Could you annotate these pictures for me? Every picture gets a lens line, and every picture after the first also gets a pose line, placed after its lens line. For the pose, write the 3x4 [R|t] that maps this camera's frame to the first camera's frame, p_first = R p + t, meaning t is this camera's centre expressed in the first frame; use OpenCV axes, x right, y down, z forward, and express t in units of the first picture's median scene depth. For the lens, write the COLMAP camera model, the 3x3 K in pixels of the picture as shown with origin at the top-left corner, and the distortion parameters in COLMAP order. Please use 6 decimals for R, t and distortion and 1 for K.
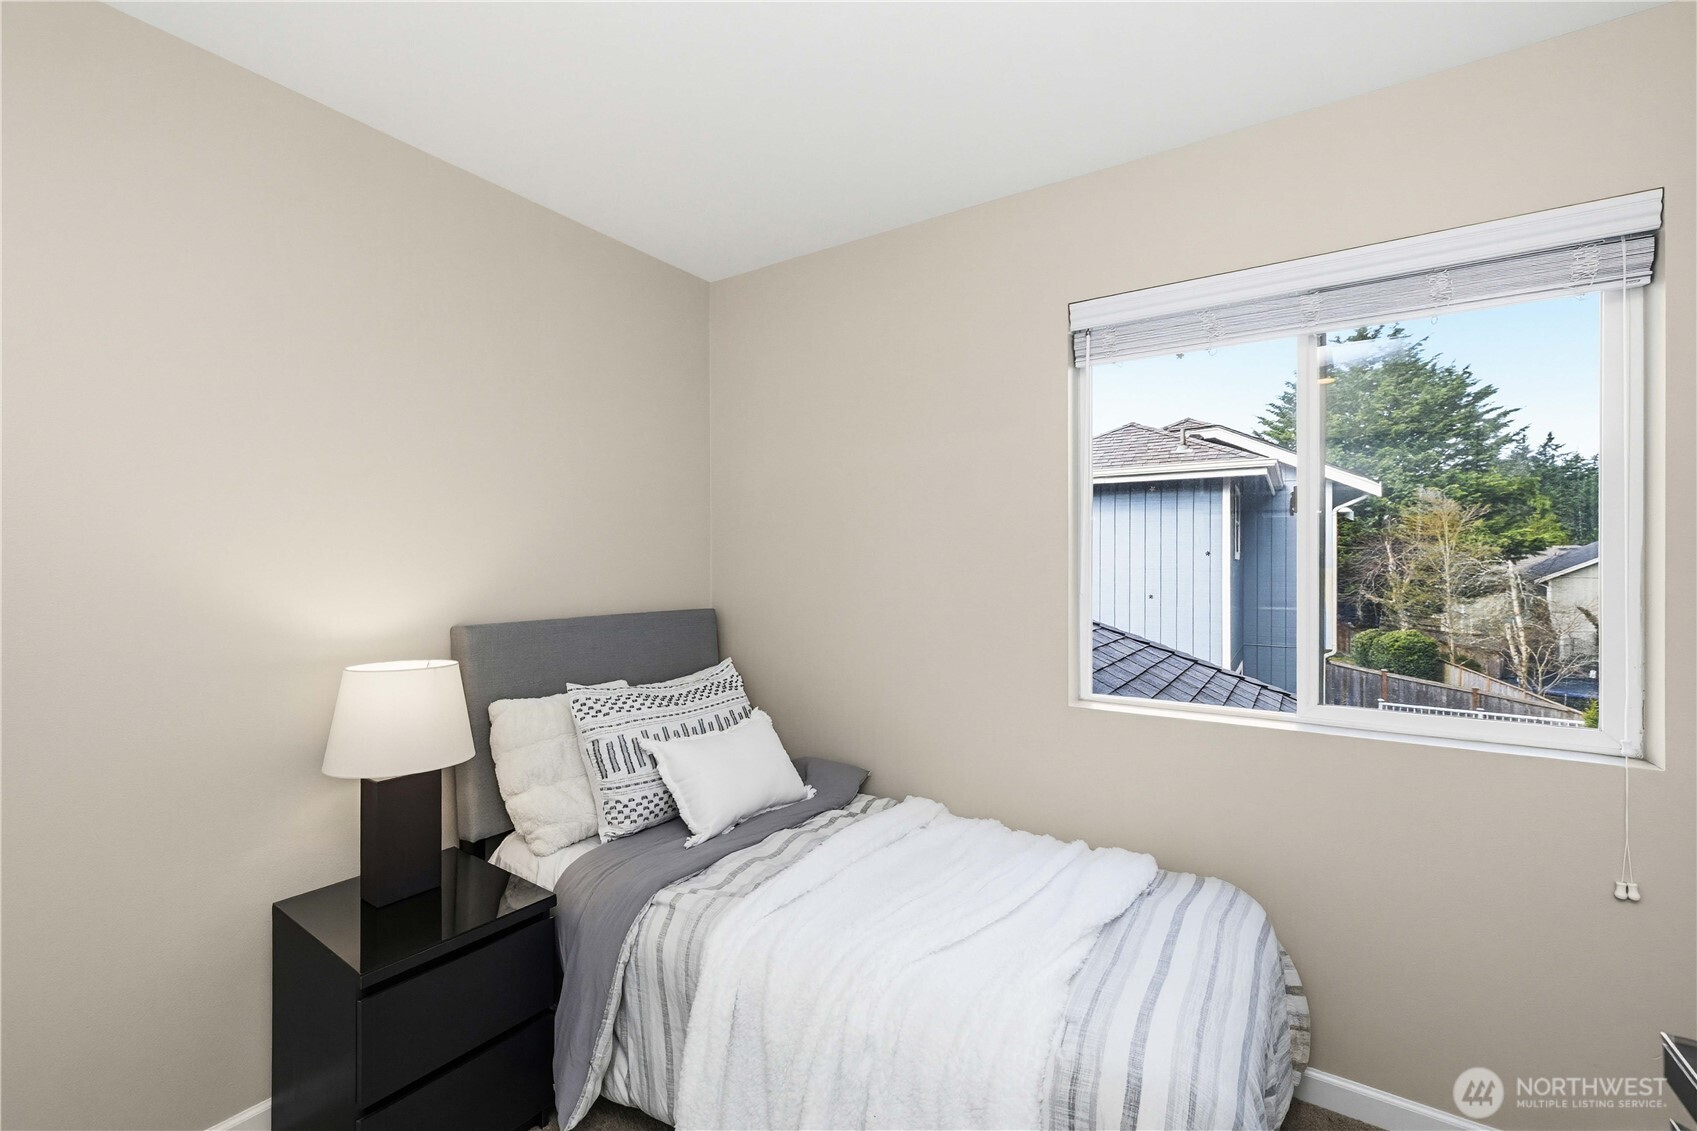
lens RADIAL K [[718.2, 0, 850.7], [0, 718.2, 568.8], [0, 0, 1]] dist [0.003258, 0.001484]
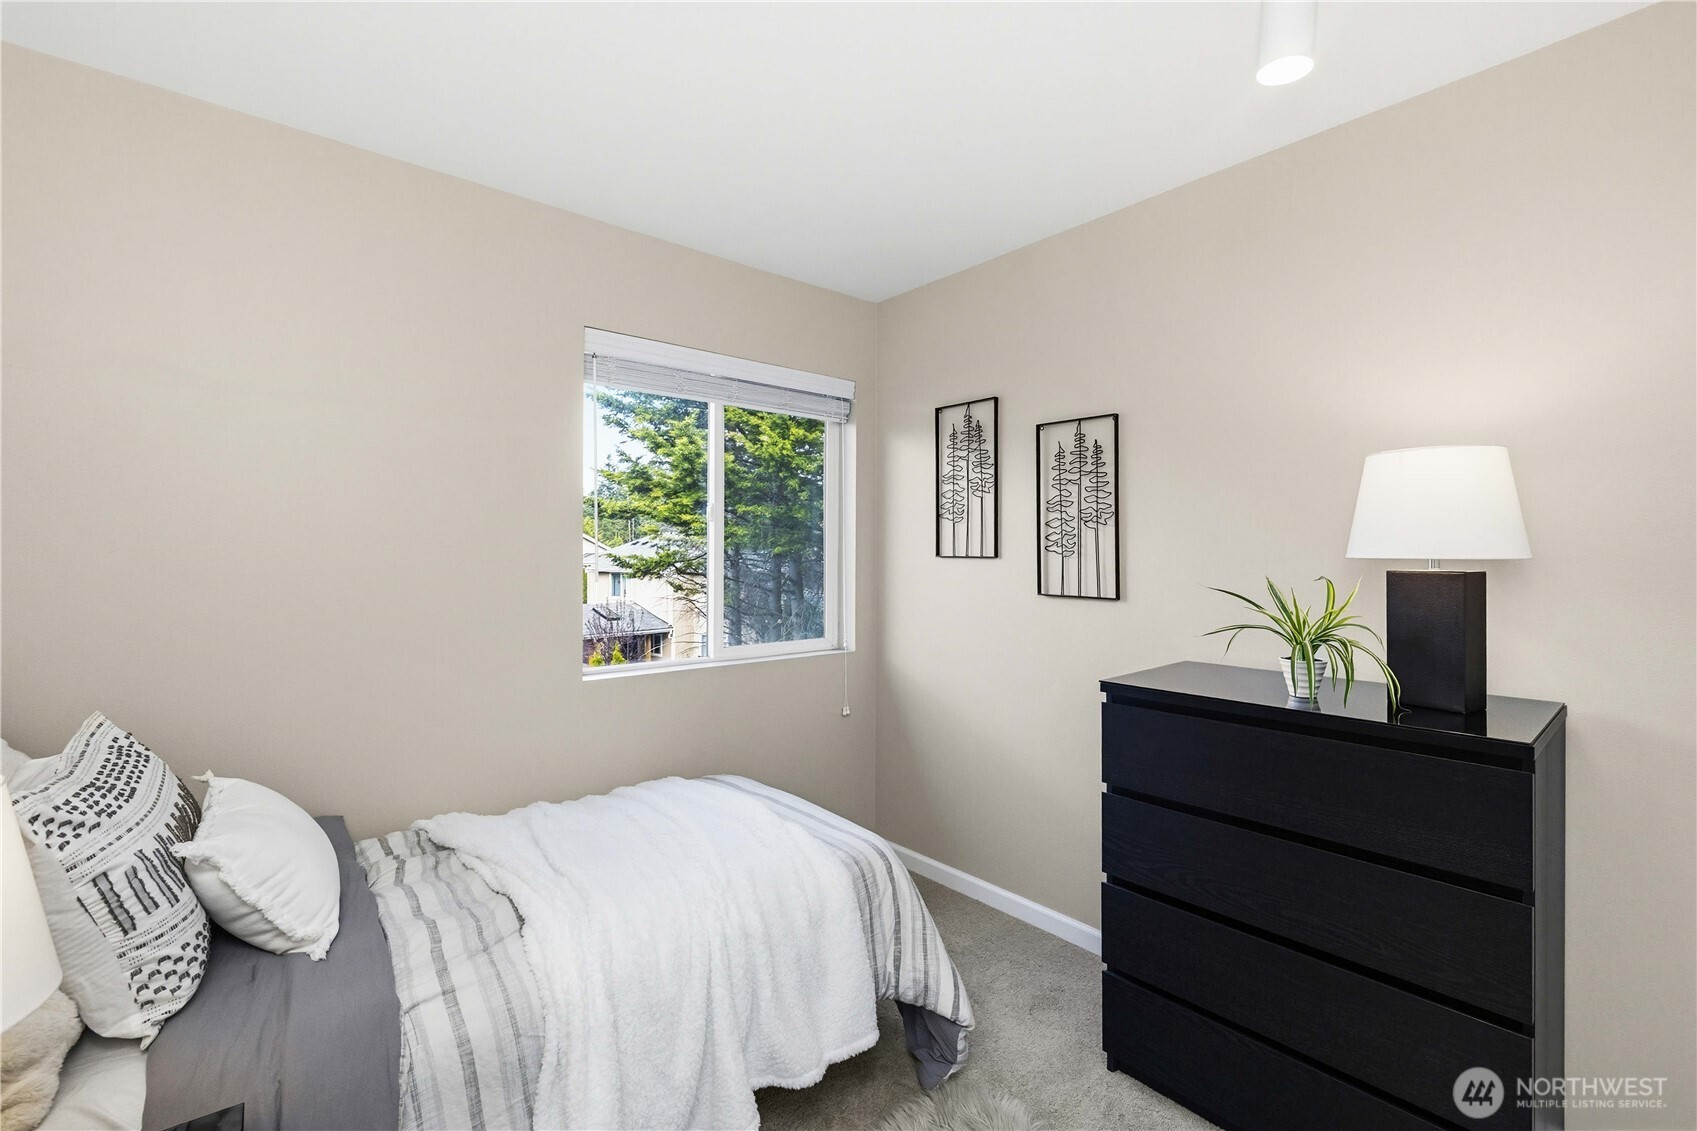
lens RADIAL K [[718.2, 0, 849.4], [0, 718.2, 558.8], [0, 0, 1]] dist [0.003258, 0.001484]
pose [[0.299101, -0.004190, 0.954212, -0.719114], [0.002632, 0.999990, 0.003566, -0.005979], [-0.954218, 0.001445, 0.299109, 0.282356]]
